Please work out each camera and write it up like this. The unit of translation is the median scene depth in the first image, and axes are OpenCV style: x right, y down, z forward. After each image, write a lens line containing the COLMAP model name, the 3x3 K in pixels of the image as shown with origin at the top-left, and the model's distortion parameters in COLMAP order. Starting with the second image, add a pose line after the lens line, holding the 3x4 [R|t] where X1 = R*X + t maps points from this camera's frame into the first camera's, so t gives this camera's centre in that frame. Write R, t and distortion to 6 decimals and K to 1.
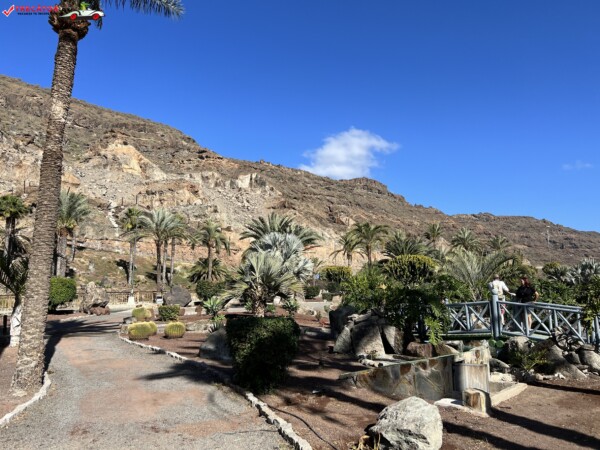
lens RADIAL K [[454.1, 0, 299.2], [0, 454.1, 225.4], [0, 0, 1]] dist [0.001706, 0.001361]
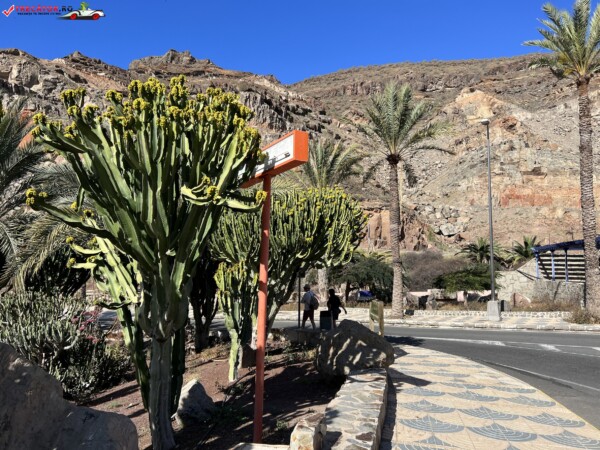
lens RADIAL K [[454.1, 0, 299.8], [0, 454.1, 224.5], [0, 0, 1]] dist [0.001706, 0.001361]
pose [[0.497331, -0.063643, -0.865223, 0.170368], [0.114950, 0.993347, -0.006994, 0.035680], [0.859912, -0.095979, 0.501338, 0.281810]]
